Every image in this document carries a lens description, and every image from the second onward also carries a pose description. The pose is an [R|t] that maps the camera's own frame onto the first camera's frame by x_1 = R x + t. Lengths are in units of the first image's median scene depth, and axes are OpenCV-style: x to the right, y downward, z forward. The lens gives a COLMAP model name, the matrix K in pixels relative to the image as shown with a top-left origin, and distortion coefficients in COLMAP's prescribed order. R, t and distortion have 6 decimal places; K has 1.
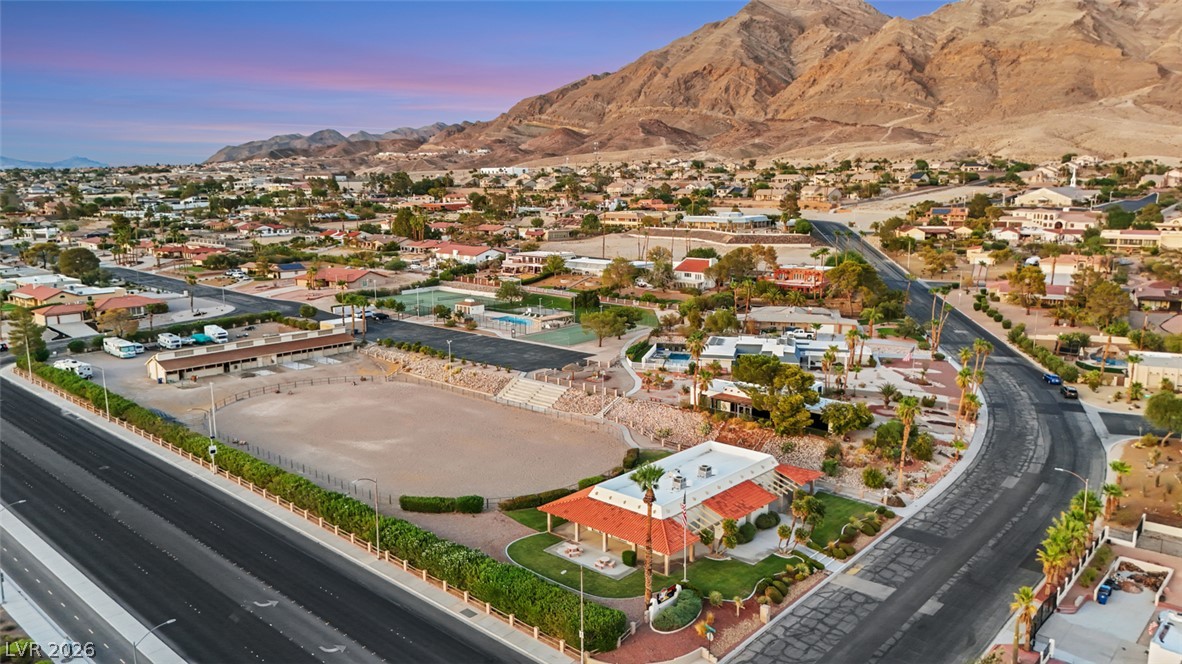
lens RADIAL K [[878.2, 0, 592.1], [0, 878.2, 335.0], [0, 0, 1]] dist [0.057475, -0.045751]
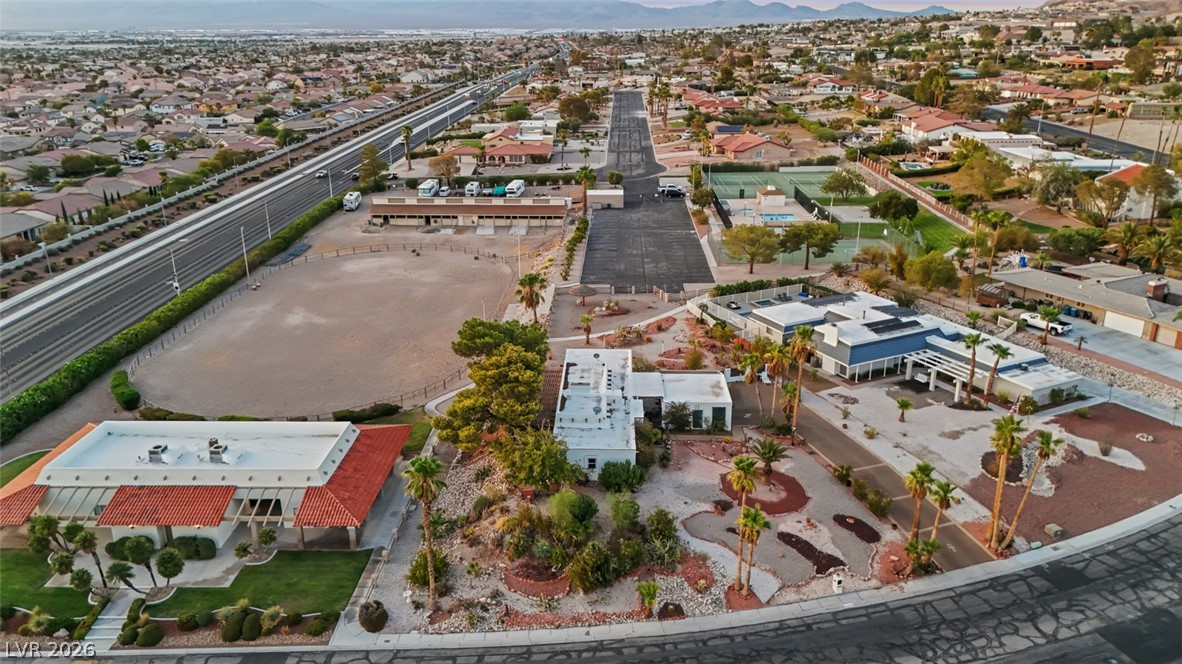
lens RADIAL K [[878.2, 0, 592.1], [0, 878.2, 333.6], [0, 0, 1]] dist [0.057475, -0.045751]
pose [[0.641859, 0.251107, -0.724543, 0.385283], [-0.133985, 0.967054, 0.216459, -0.065532], [0.755026, -0.041858, 0.654357, 0.348089]]
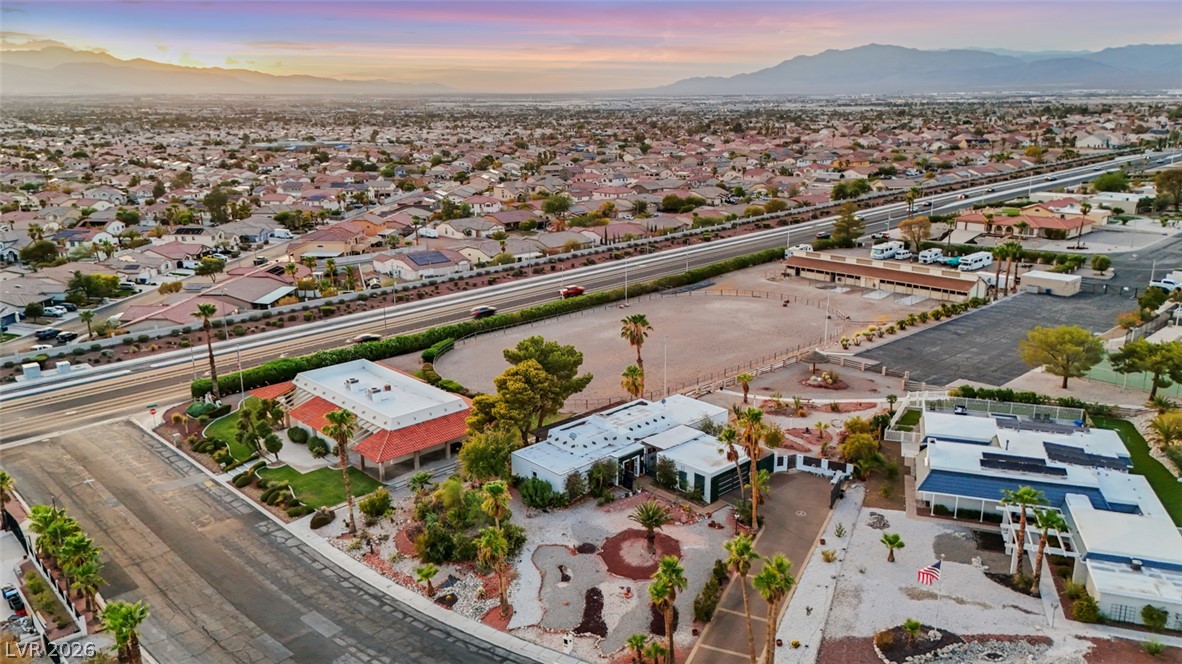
lens RADIAL K [[878.2, 0, 587.1], [0, 878.2, 330.5], [0, 0, 1]] dist [0.057475, -0.045751]
pose [[-0.093527, 0.260819, -0.960846, 0.491860], [-0.168502, 0.947008, 0.273465, -0.108183], [0.981254, 0.187481, -0.044622, 0.587159]]
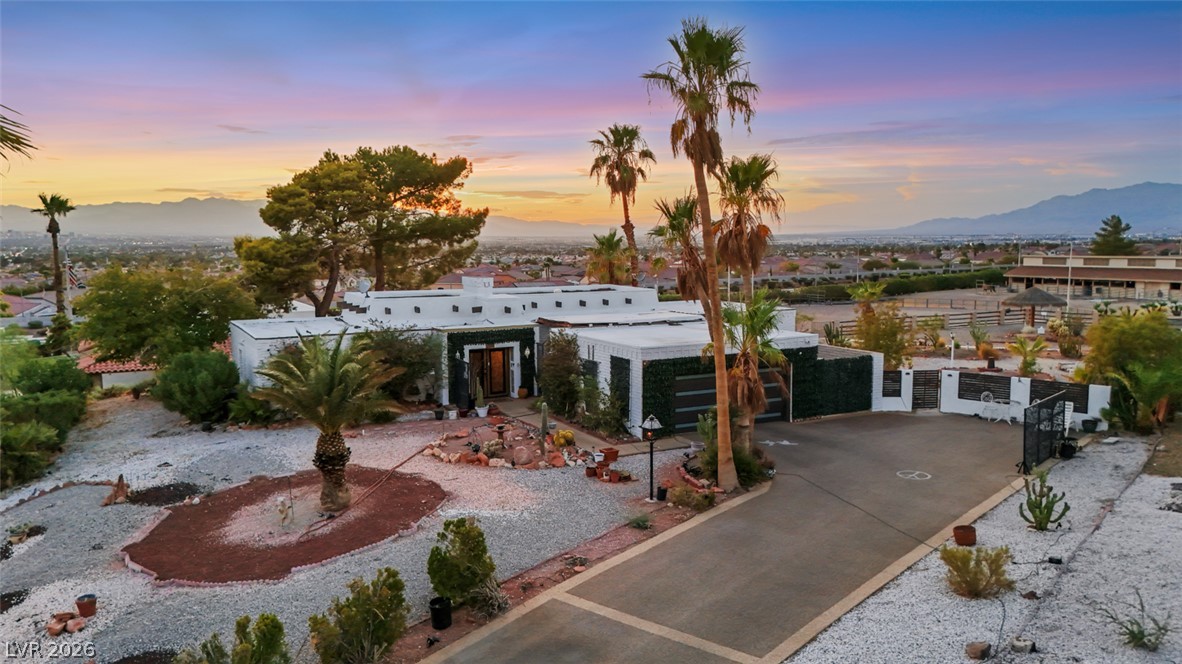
lens RADIAL K [[878.2, 0, 591.8], [0, 878.2, 334.9], [0, 0, 1]] dist [0.057475, -0.045751]
pose [[-0.340787, 0.106706, -0.934066, 0.279524], [-0.161150, 0.972203, 0.169857, 0.012645], [0.926226, 0.208410, -0.314118, 0.661785]]
